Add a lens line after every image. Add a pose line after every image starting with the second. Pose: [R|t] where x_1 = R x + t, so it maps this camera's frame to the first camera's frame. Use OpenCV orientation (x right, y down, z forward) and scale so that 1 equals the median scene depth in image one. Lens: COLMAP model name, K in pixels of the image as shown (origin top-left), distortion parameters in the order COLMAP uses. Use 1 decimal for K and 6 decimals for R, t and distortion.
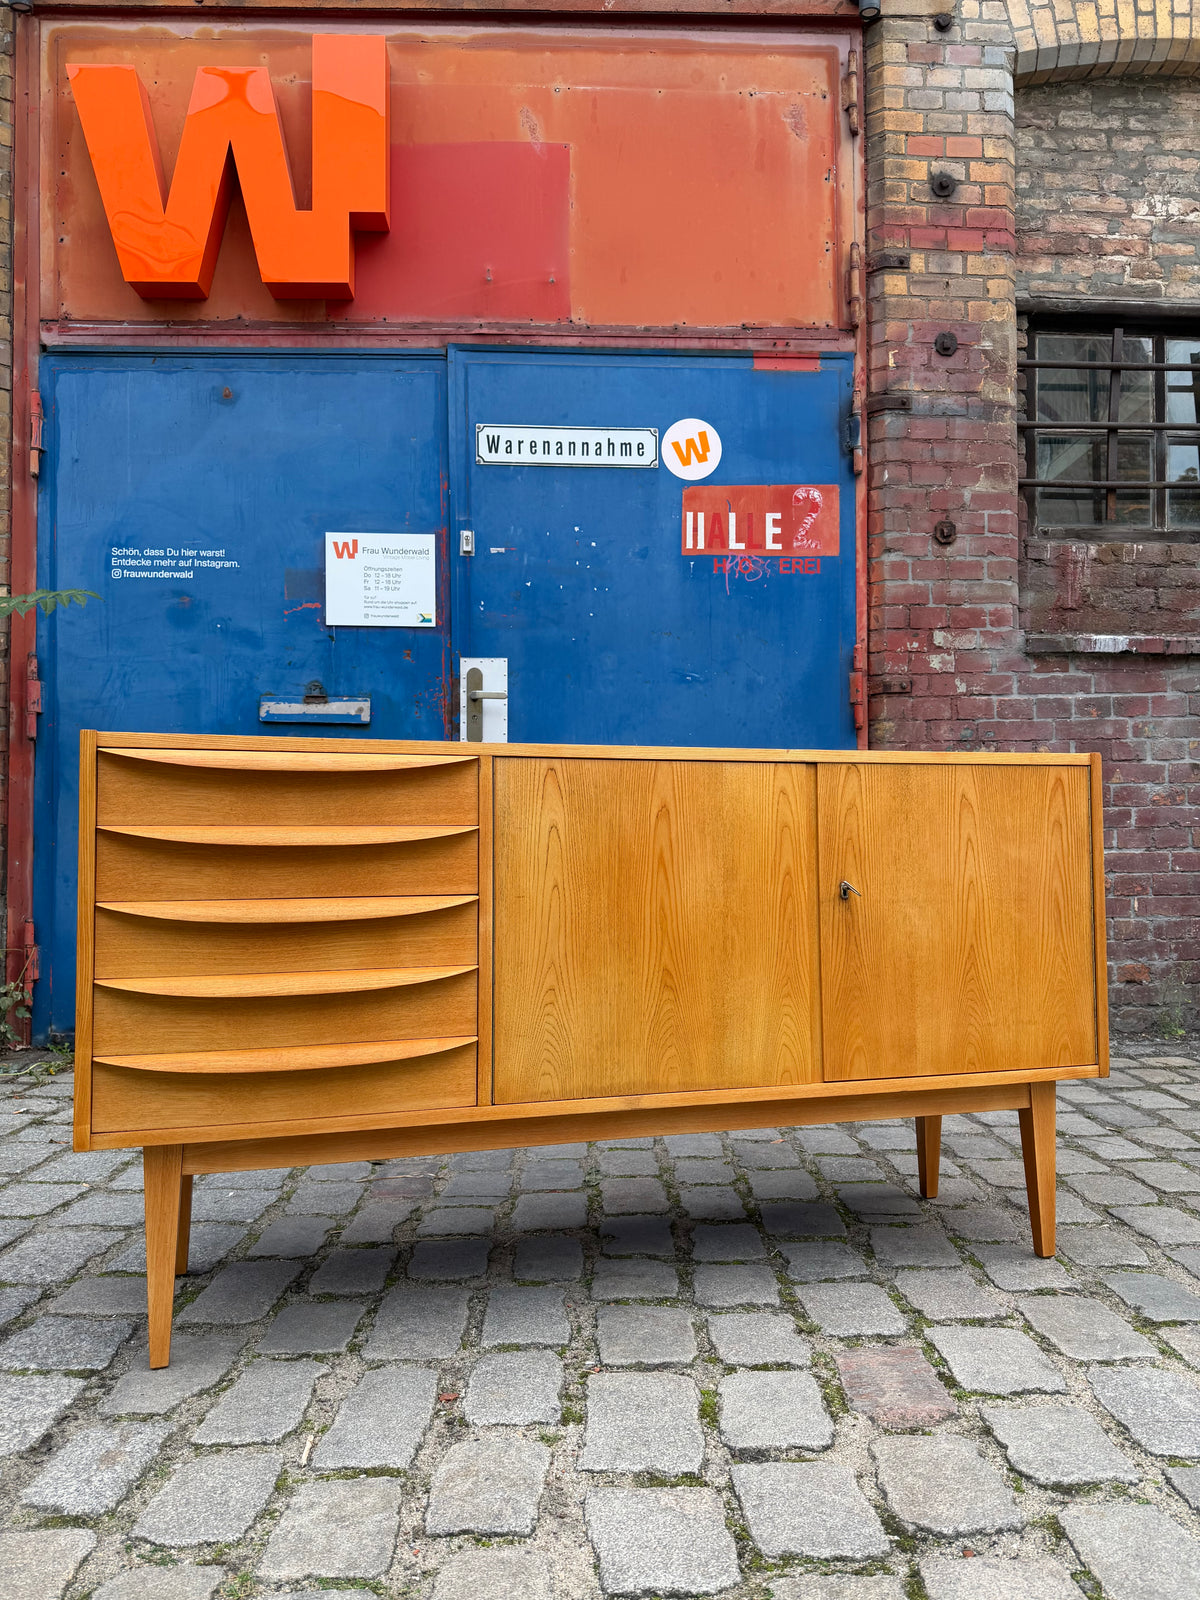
lens RADIAL K [[1143.4, 0, 606.6], [0, 1143.4, 790.8], [0, 0, 1]] dist [0.011745, -0.018545]
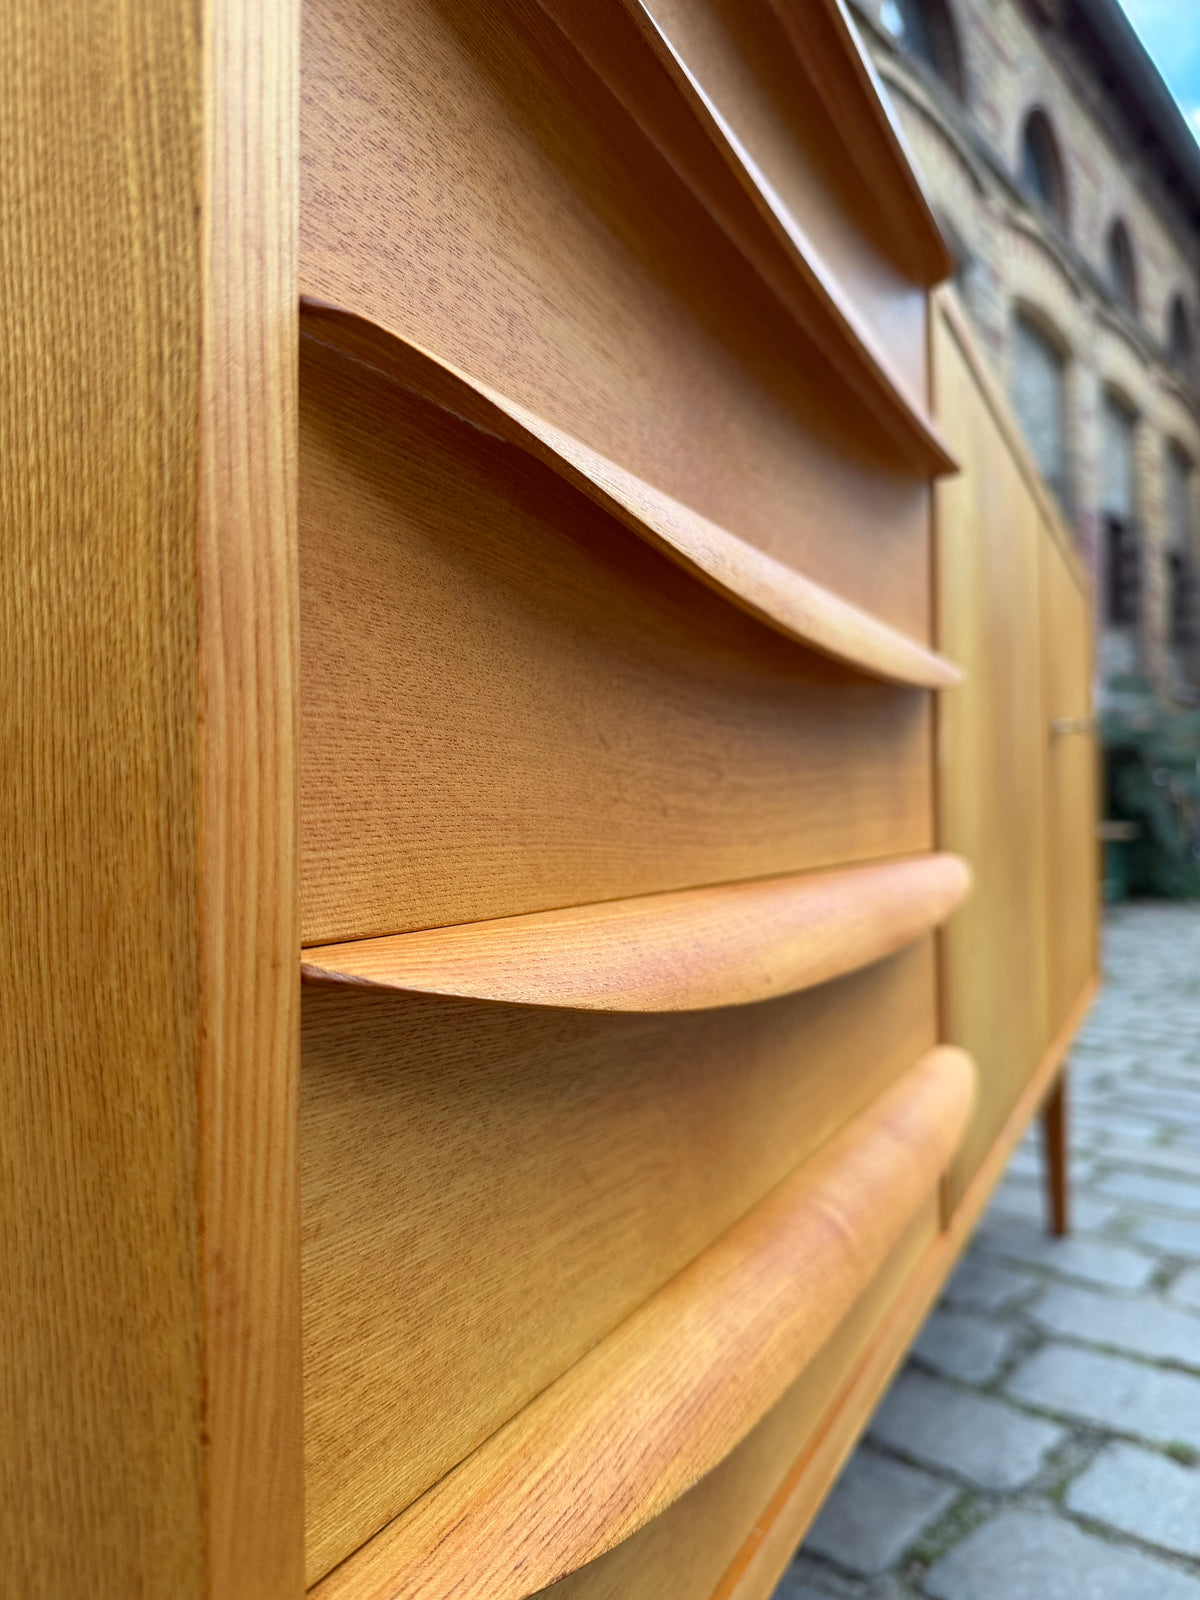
lens RADIAL K [[1178.8, 0, 600.6], [0, 1178.8, 803.6], [0, 0, 1]] dist [0.000279, -0.034712]
pose [[0.684847, 0.006006, 0.728662, -0.207918], [-0.026565, 0.999507, 0.016728, 0.060114], [-0.728202, -0.030813, 0.684669, 0.365992]]
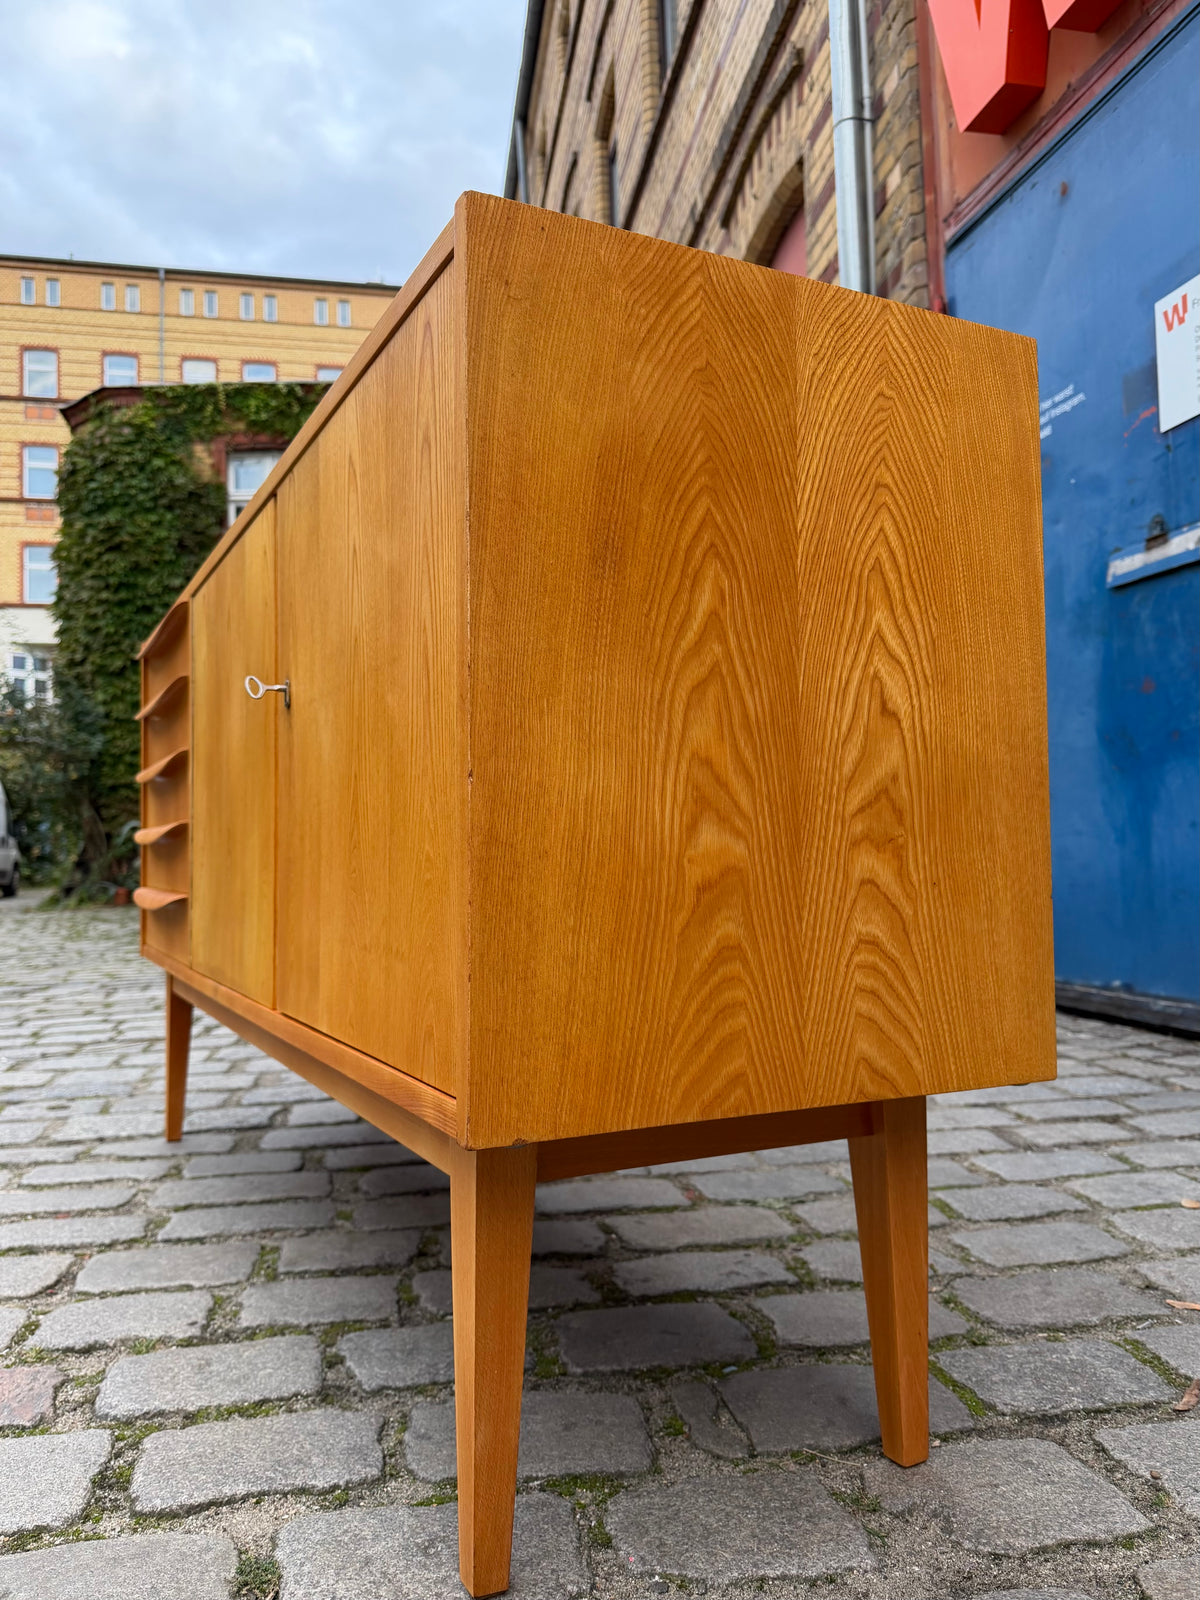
lens RADIAL K [[1203.0, 0, 600.5], [0, 1203.0, 798.4], [0, 0, 1]] dist [-0.000722, -0.001909]
pose [[0.181019, -0.046604, -0.982375, 0.415057], [0.062108, 0.997425, -0.035873, 0.085901], [0.981517, -0.054519, 0.183447, 0.515067]]
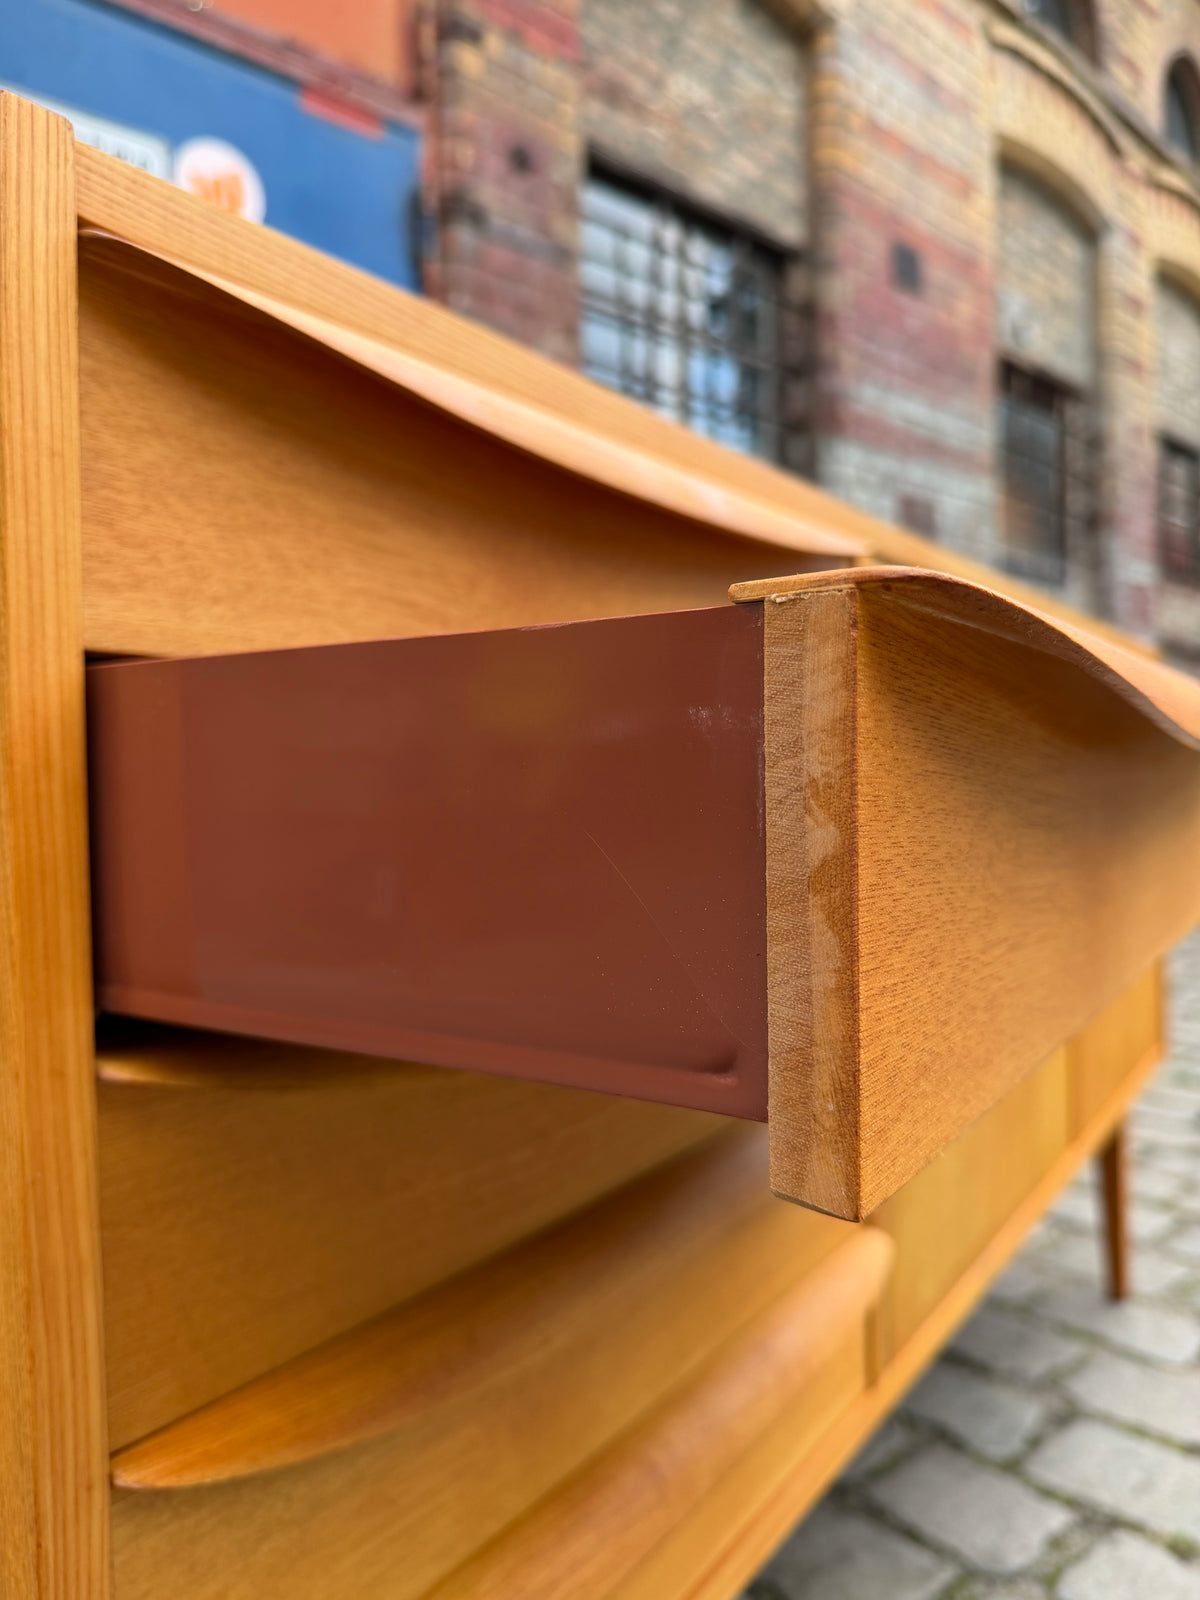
lens RADIAL K [[1195.8, 0, 598.0], [0, 1195.8, 789.4], [0, 0, 1]] dist [-0.037291, -0.000141]
pose [[0.770449, -0.014450, 0.637338, -0.205708], [-0.013656, 0.999140, 0.039161, 0.018620], [-0.637355, -0.038875, 0.769589, 0.328261]]
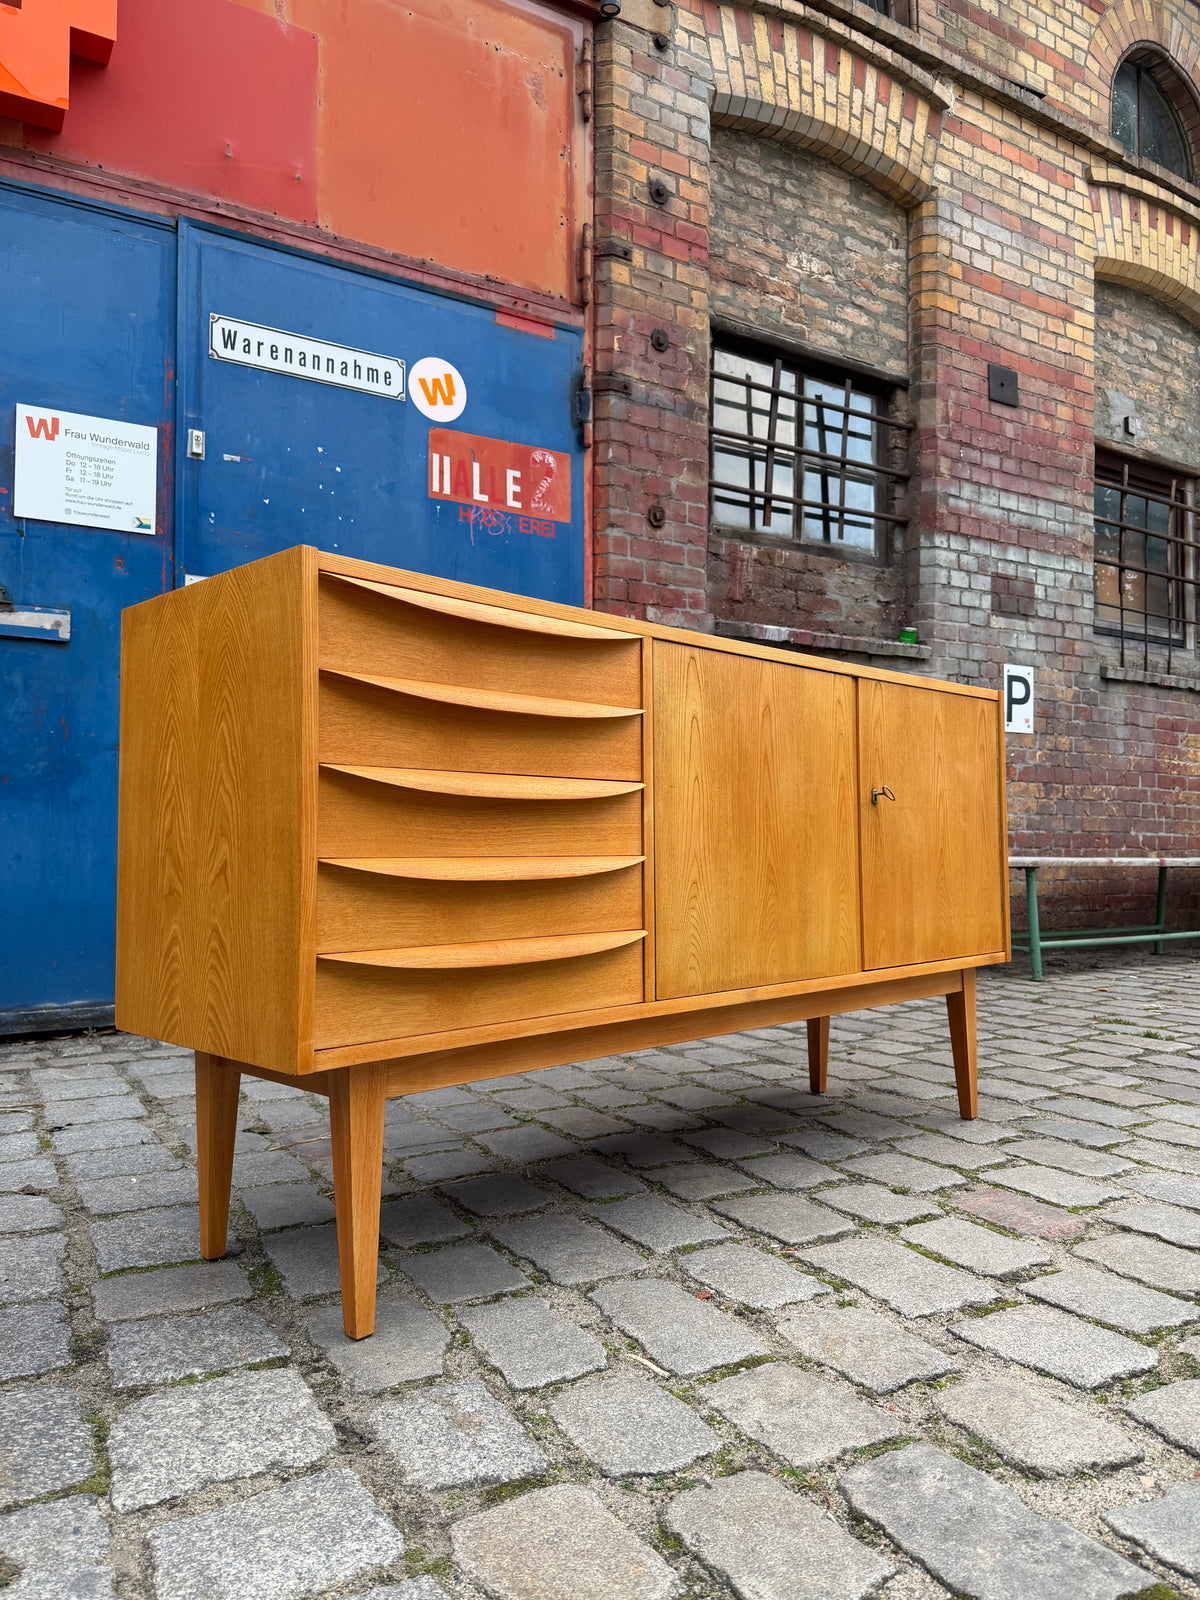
lens RADIAL K [[1138.3, 0, 609.5], [0, 1138.3, 791.4], [0, 0, 1]] dist [0.023439, -0.033253]
pose [[0.875636, 0.024923, 0.482328, -0.265559], [-0.022544, 0.999688, -0.010730, 0.049765], [-0.482445, -0.001478, 0.875925, 0.084292]]
